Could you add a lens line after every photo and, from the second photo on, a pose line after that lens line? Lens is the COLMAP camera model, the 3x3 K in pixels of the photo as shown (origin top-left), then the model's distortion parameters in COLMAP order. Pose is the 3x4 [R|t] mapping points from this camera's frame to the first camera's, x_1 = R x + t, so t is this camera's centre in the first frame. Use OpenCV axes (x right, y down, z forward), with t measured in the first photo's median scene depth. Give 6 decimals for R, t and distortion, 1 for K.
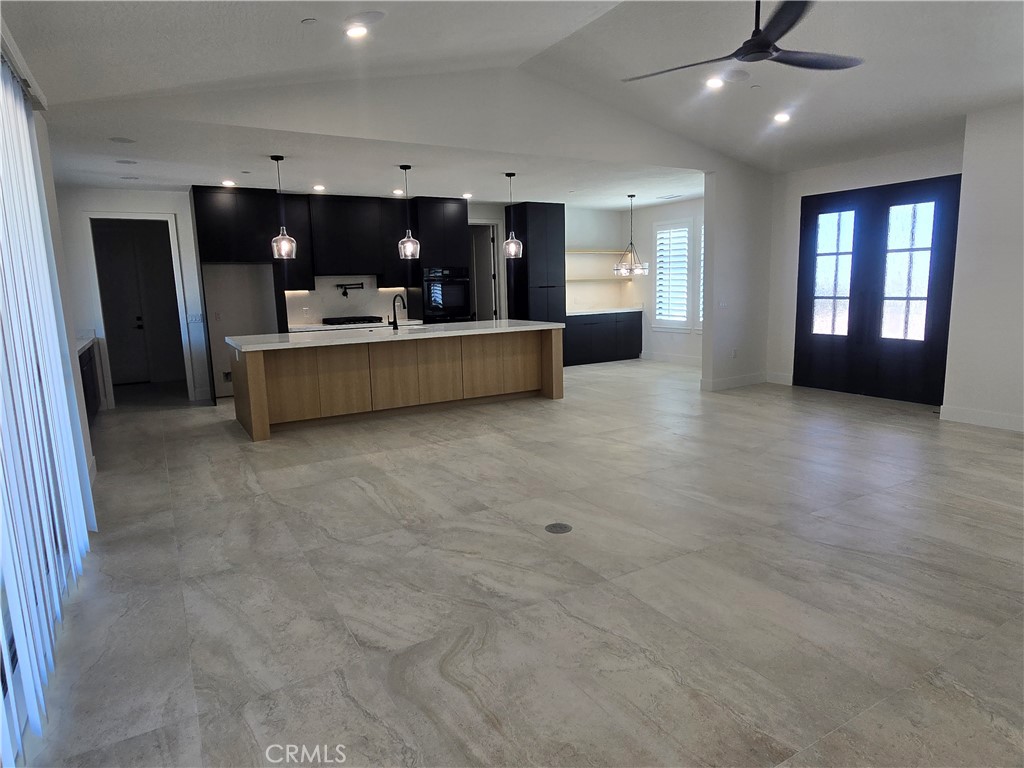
lens RADIAL K [[617.3, 0, 512.4], [0, 617.3, 385.1], [0, 0, 1]] dist [0.000159, -0.003530]
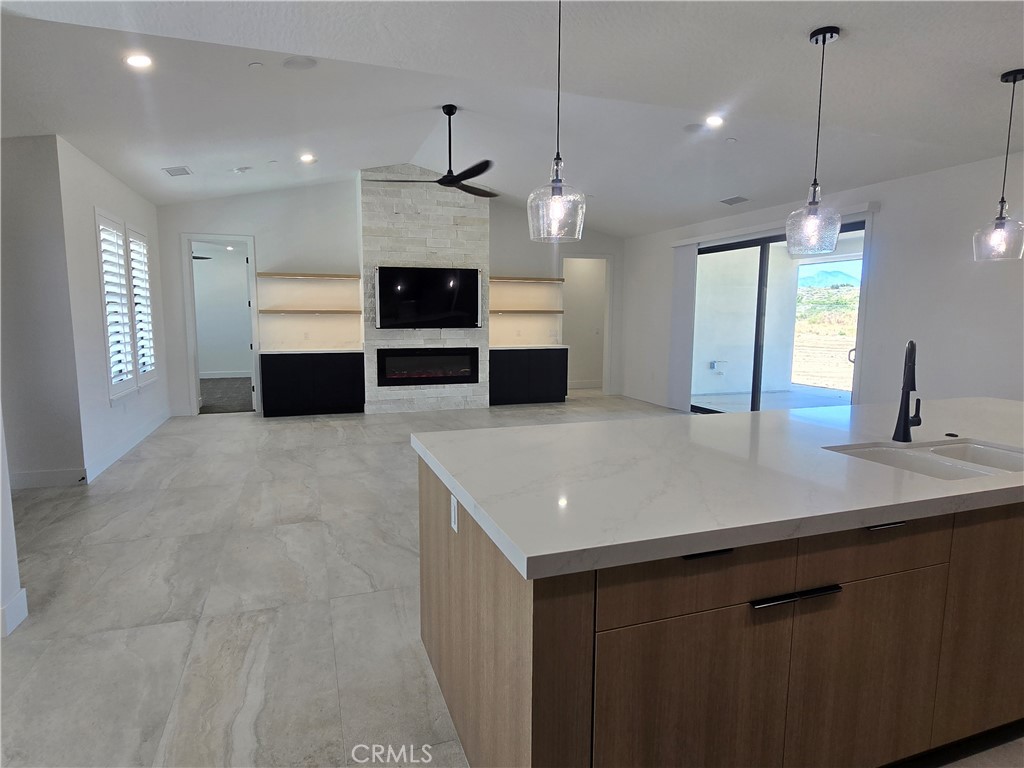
lens RADIAL K [[592.0, 0, 508.9], [0, 592.0, 390.9], [0, 0, 1]] dist [0.012452, -0.005598]
pose [[-0.981668, -0.001534, 0.190595, -0.039511], [0.053185, 0.958045, 0.281641, -0.230248], [-0.183031, 0.286615, -0.940400, 1.383572]]
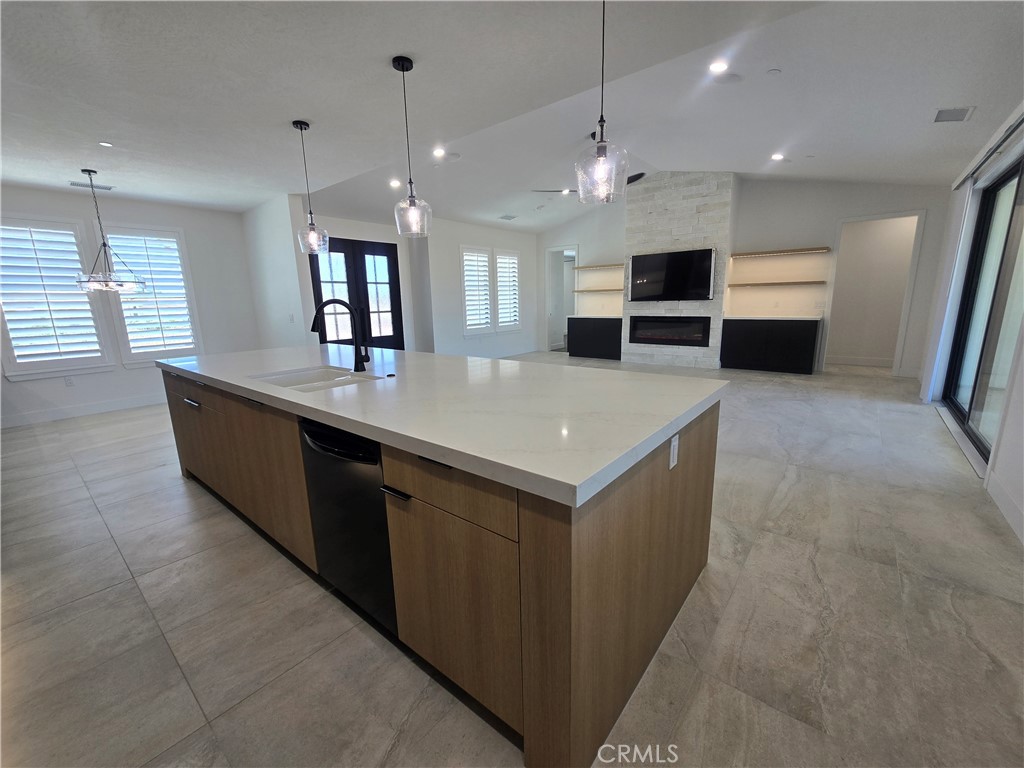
lens RADIAL K [[419.5, 0, 508.0], [0, 419.5, 386.6], [0, 0, 1]] dist [-0.004526, 0.001897]
pose [[-0.341765, -0.157829, 0.926438, -0.552671], [0.184205, 0.955425, 0.230721, -0.137144], [-0.921556, 0.249507, -0.297458, 1.012485]]
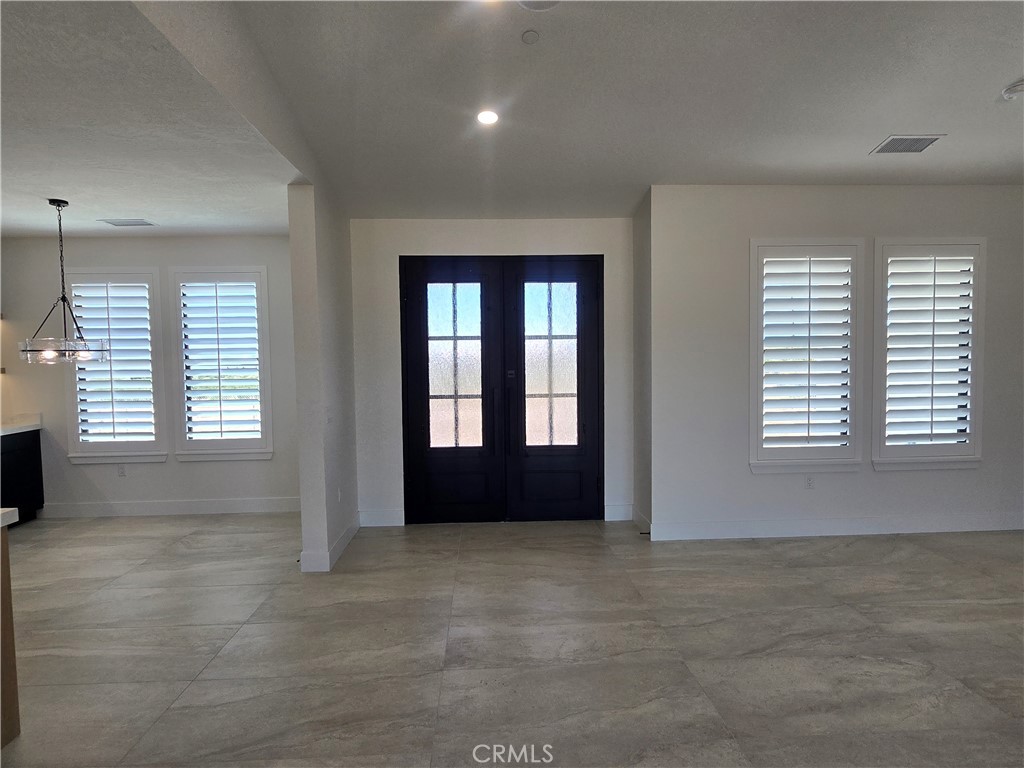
lens RADIAL K [[593.4, 0, 503.1], [0, 593.4, 383.7], [0, 0, 1]] dist [0.001678, -0.002353]
pose [[0.468254, -0.024515, 0.883253, -0.081239], [0.144950, 0.988204, -0.049417, -0.119553], [-0.871623, 0.151168, 0.466284, 0.649630]]
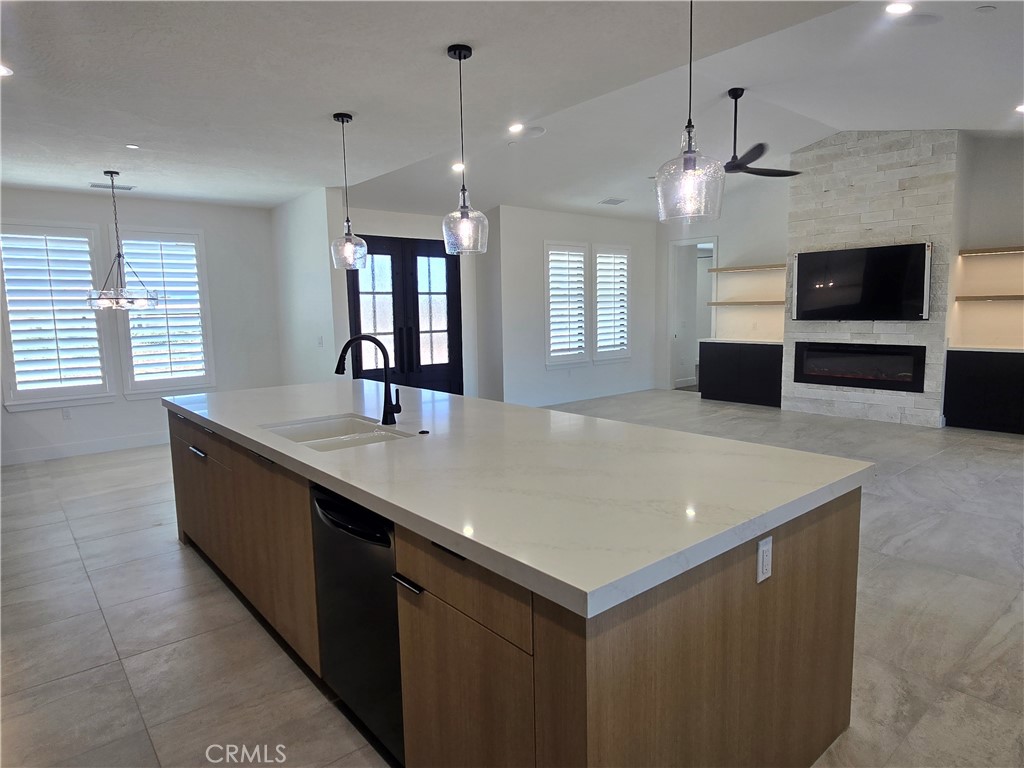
lens RADIAL K [[619.5, 0, 509.7], [0, 619.5, 380.9], [0, 0, 1]] dist [-0.001519, -0.000138]
pose [[-0.165726, -0.087153, 0.982313, -0.599790], [0.182268, 0.976219, 0.117362, -0.153122], [-0.969182, 0.198494, -0.145900, 0.995978]]
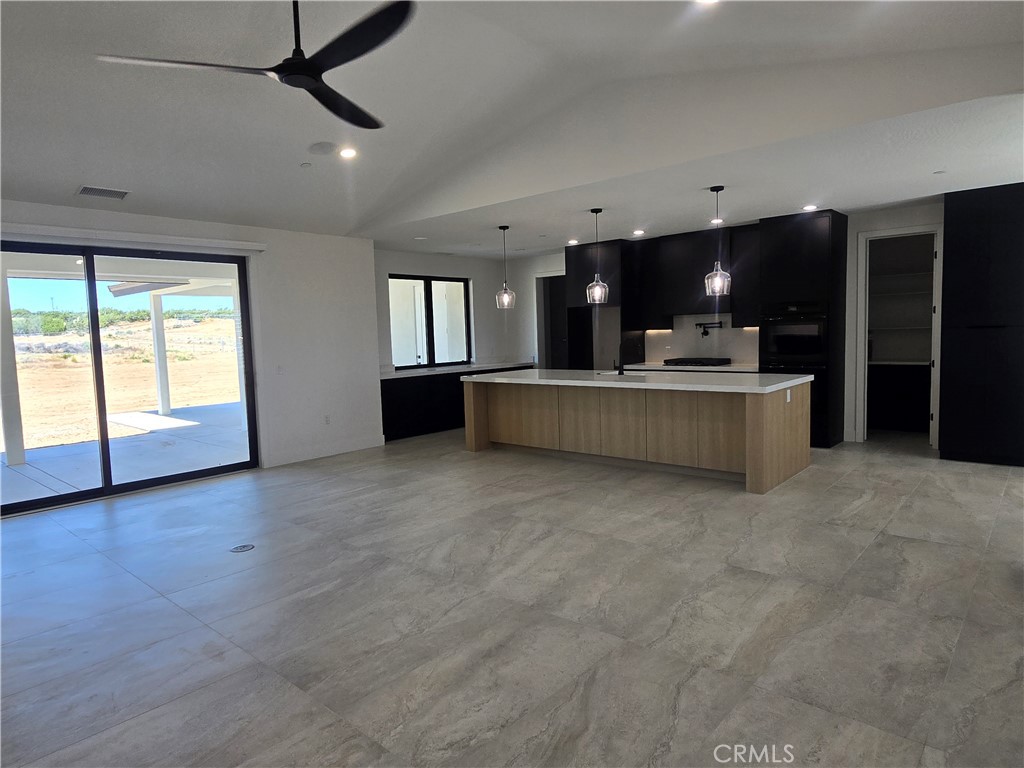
lens RADIAL K [[617.3, 0, 512.6], [0, 617.3, 384.1], [0, 0, 1]] dist [0.000159, -0.003530]
pose [[0.320538, 0.098476, -0.942103, 0.678659], [-0.130547, 0.989683, 0.059033, -0.112734], [0.938197, 0.104067, 0.330087, 0.539662]]
